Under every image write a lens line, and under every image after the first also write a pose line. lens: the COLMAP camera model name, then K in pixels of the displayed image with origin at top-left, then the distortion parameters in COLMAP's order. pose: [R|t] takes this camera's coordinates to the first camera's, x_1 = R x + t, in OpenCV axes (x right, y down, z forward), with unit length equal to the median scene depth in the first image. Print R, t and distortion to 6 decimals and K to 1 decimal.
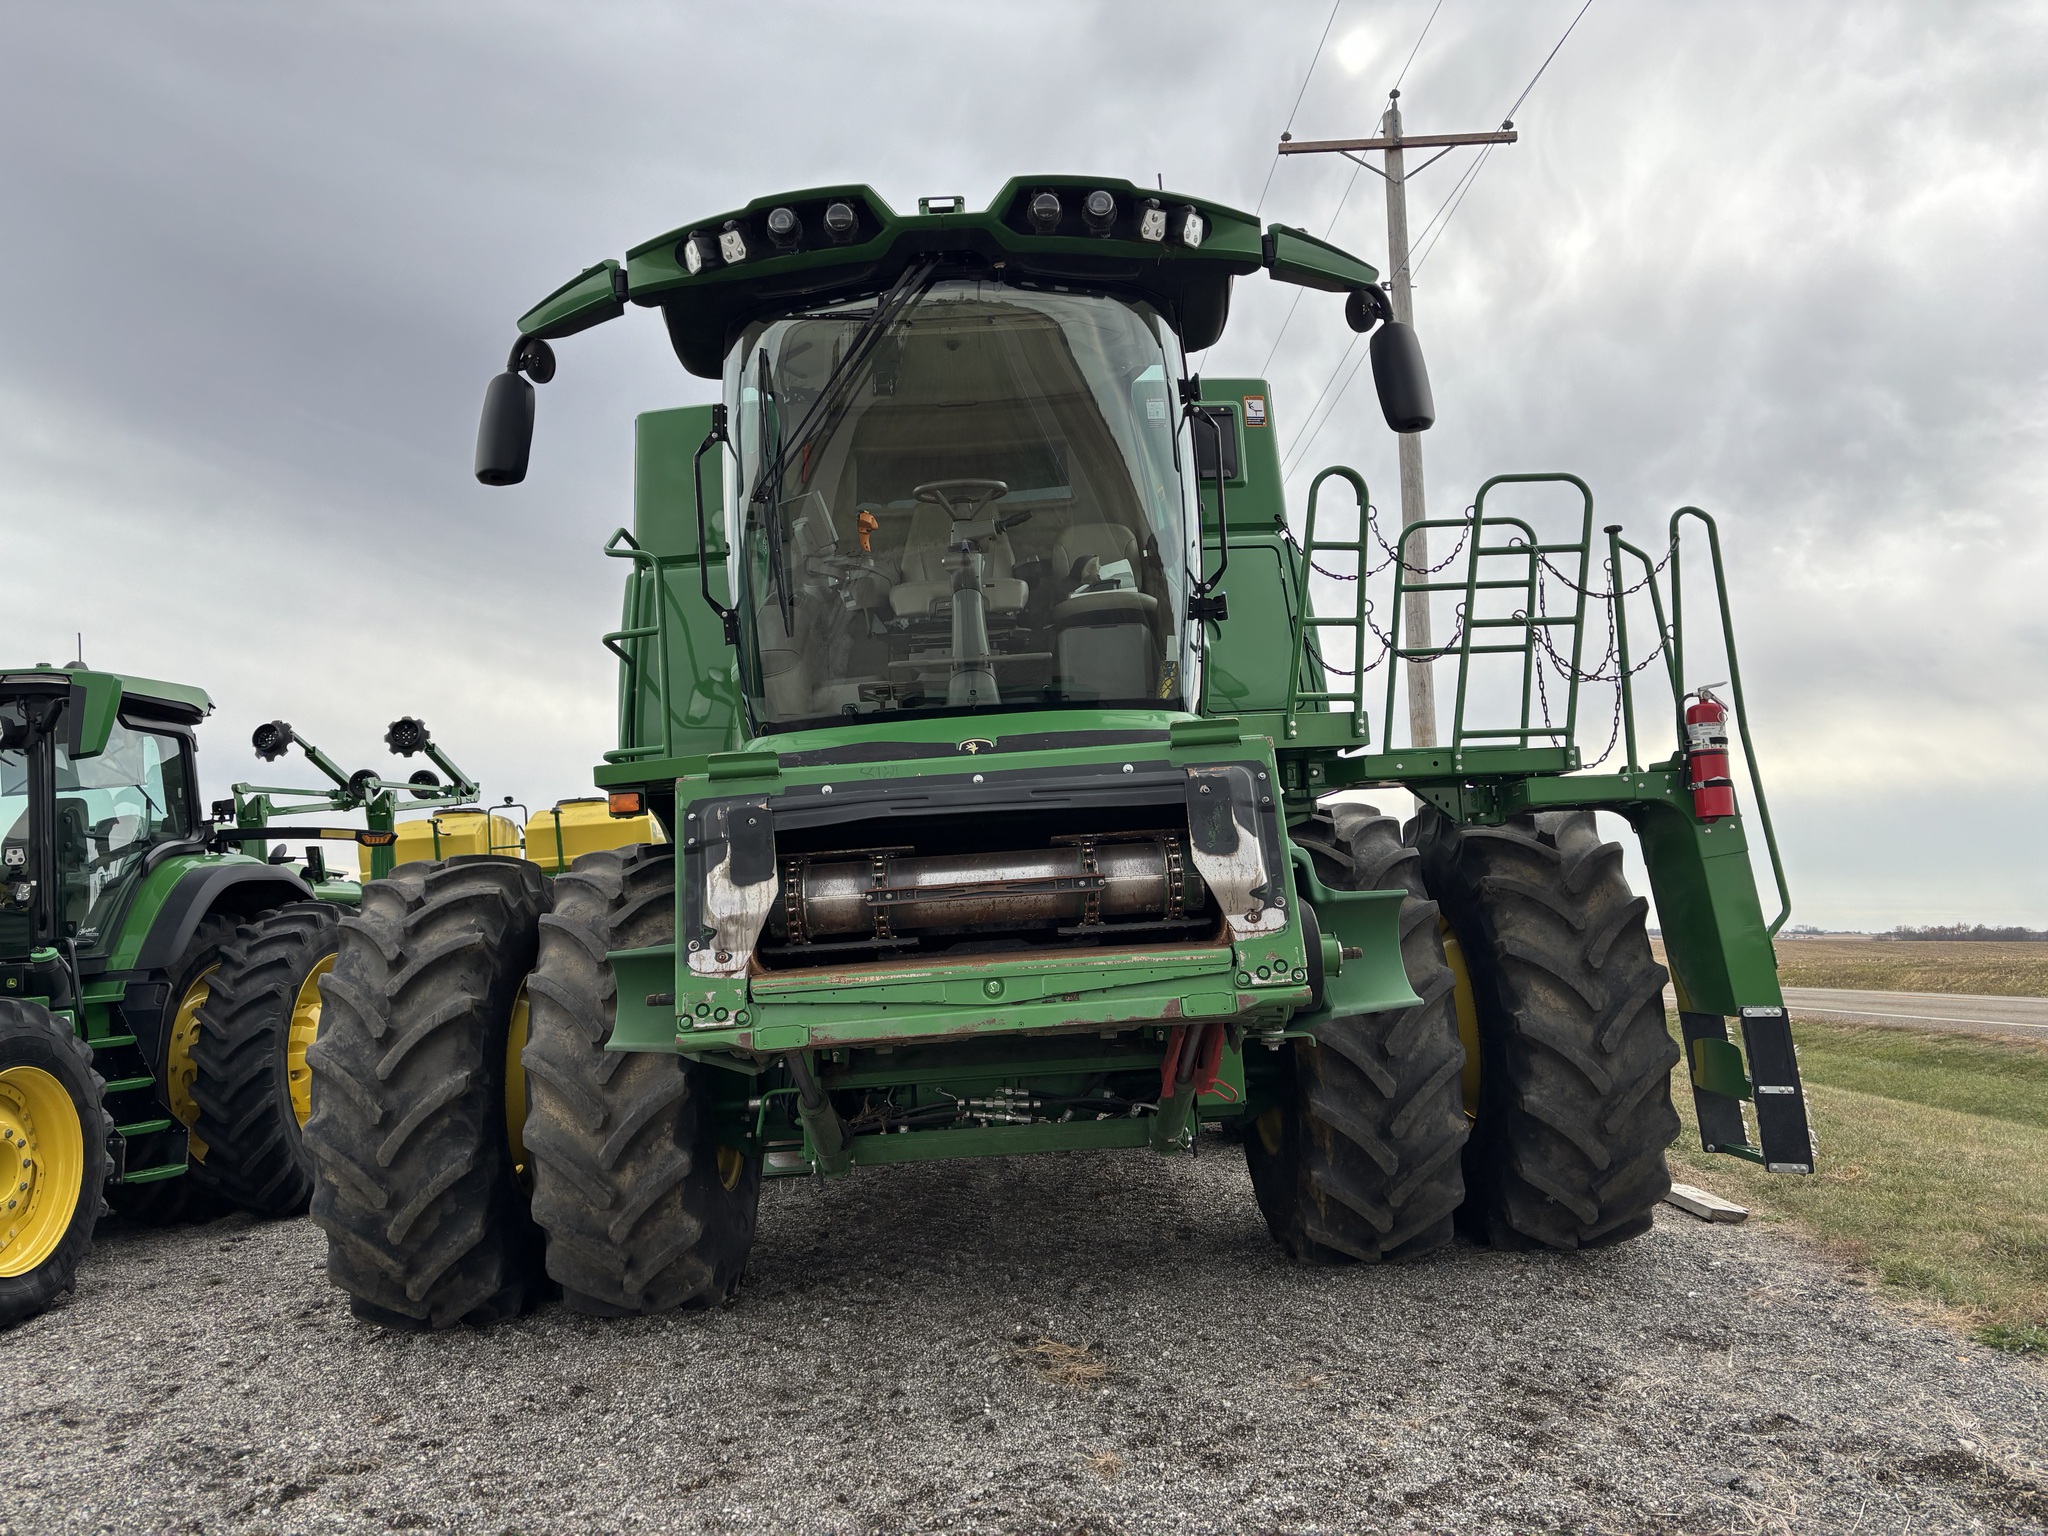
lens RADIAL K [[1571.3, 0, 1024.0], [0, 1571.3, 768.0], [0, 0, 1]] dist [0.134361, -0.265788]
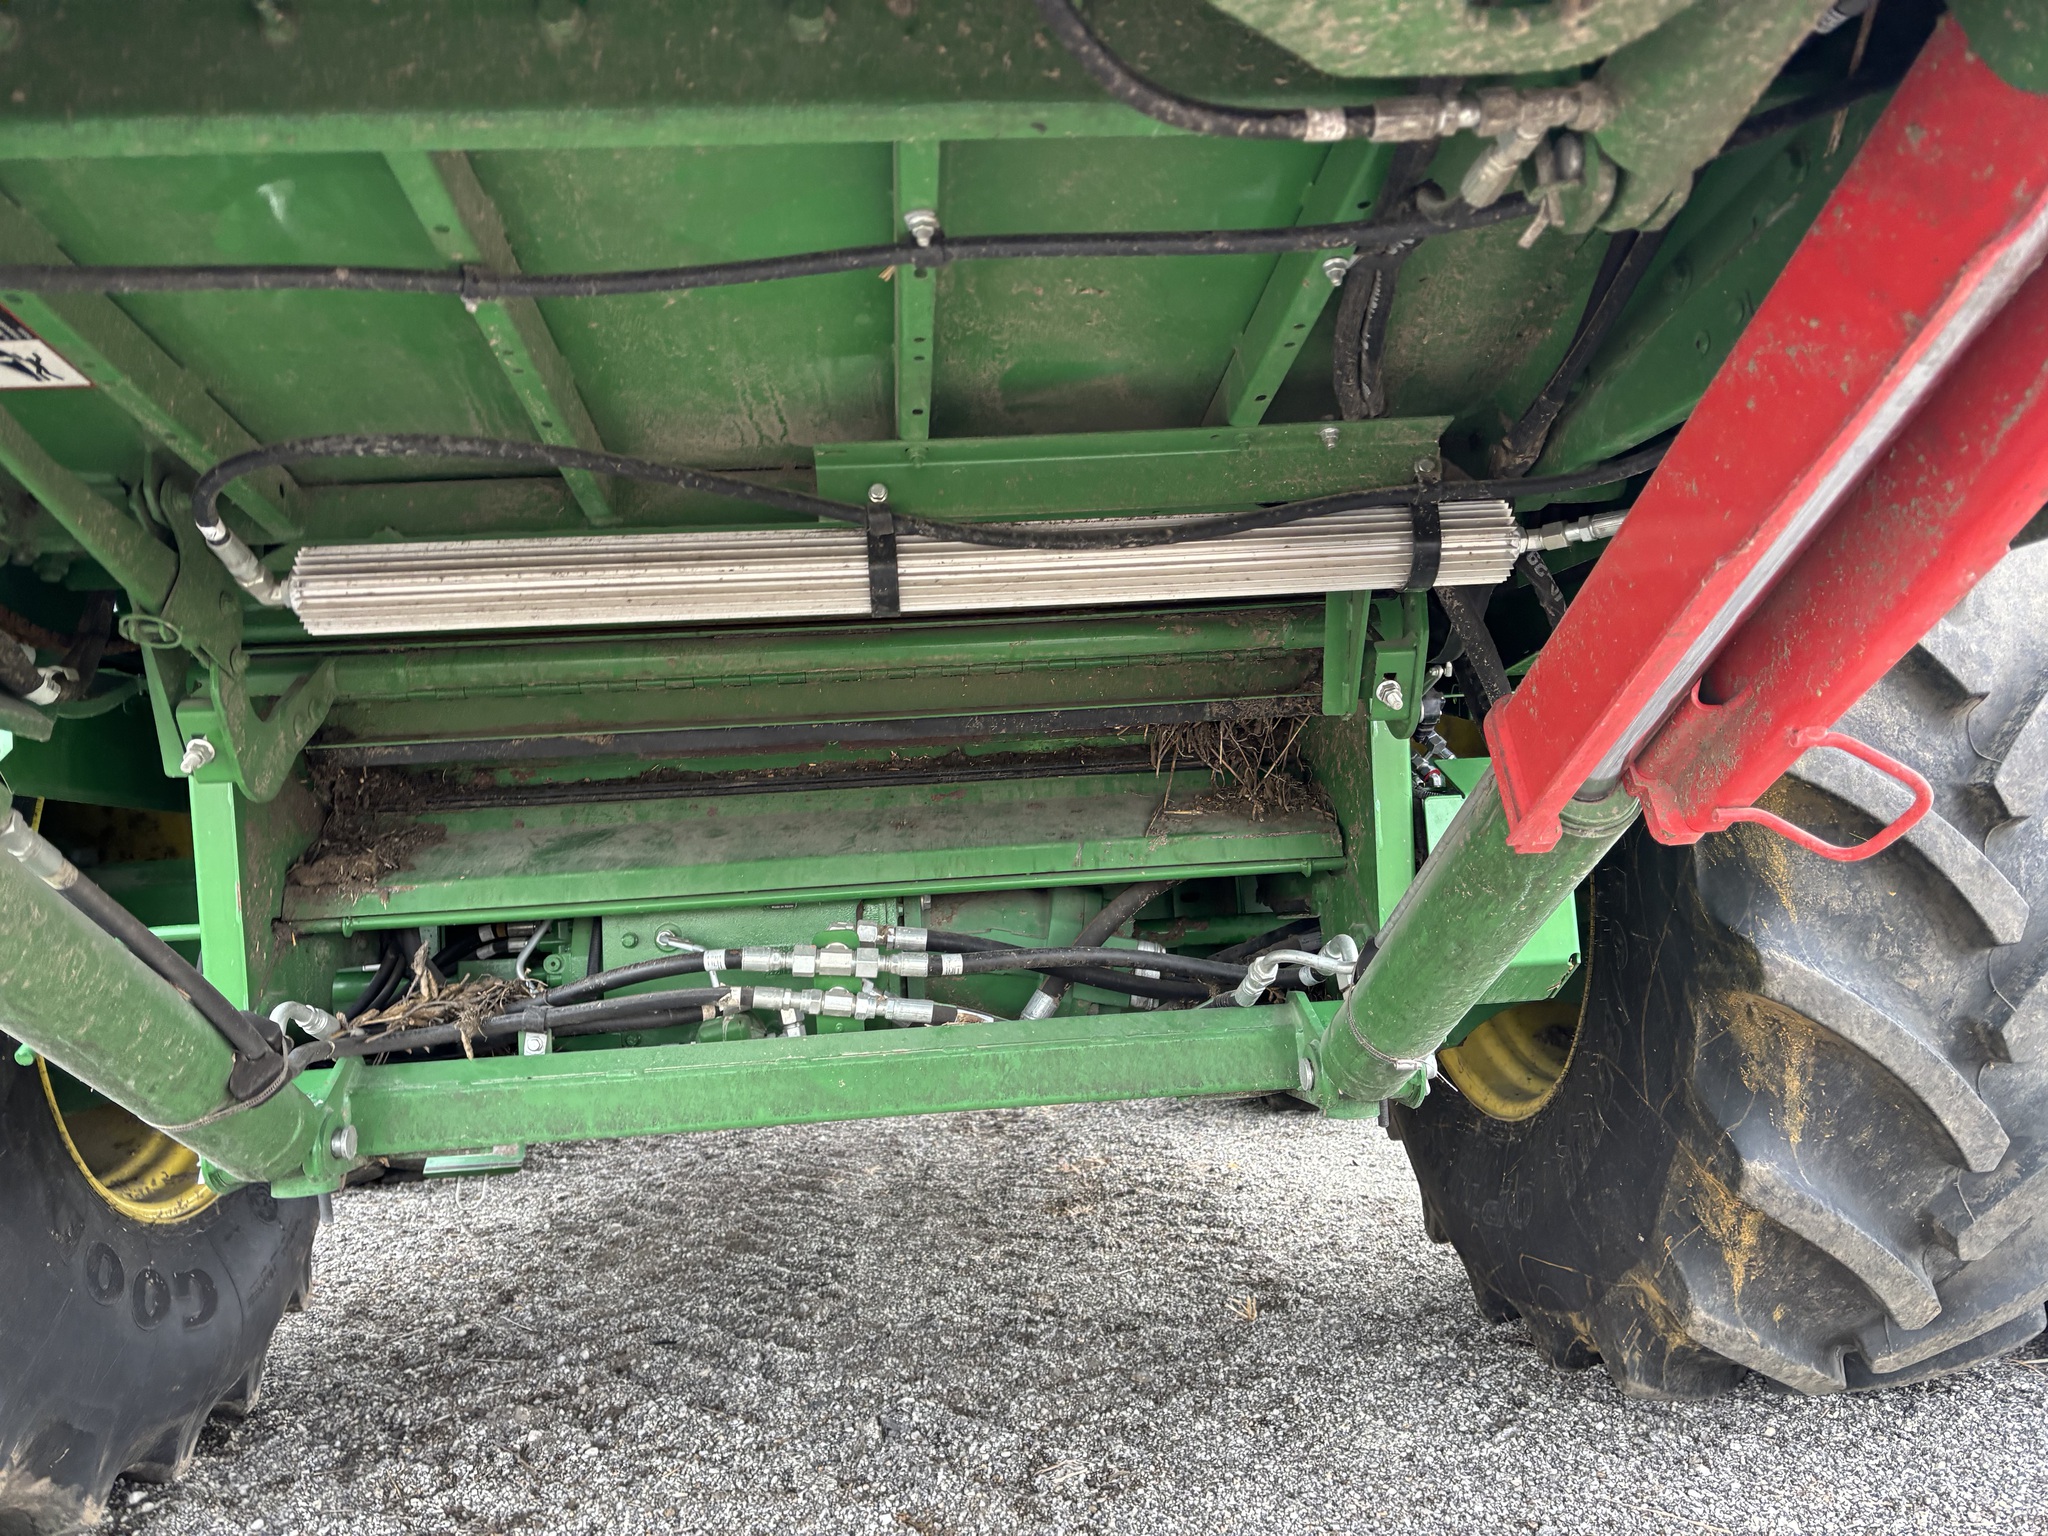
lens RADIAL K [[1557.4, 0, 1024.0], [0, 1557.4, 768.0], [0, 0, 1]] dist [0.066418, -0.066341]
pose [[0.998481, 0.007008, 0.054645, 0.005299], [-0.007334, 0.999956, 0.005781, 0.171400], [-0.054603, -0.006173, 0.998489, 0.682229]]
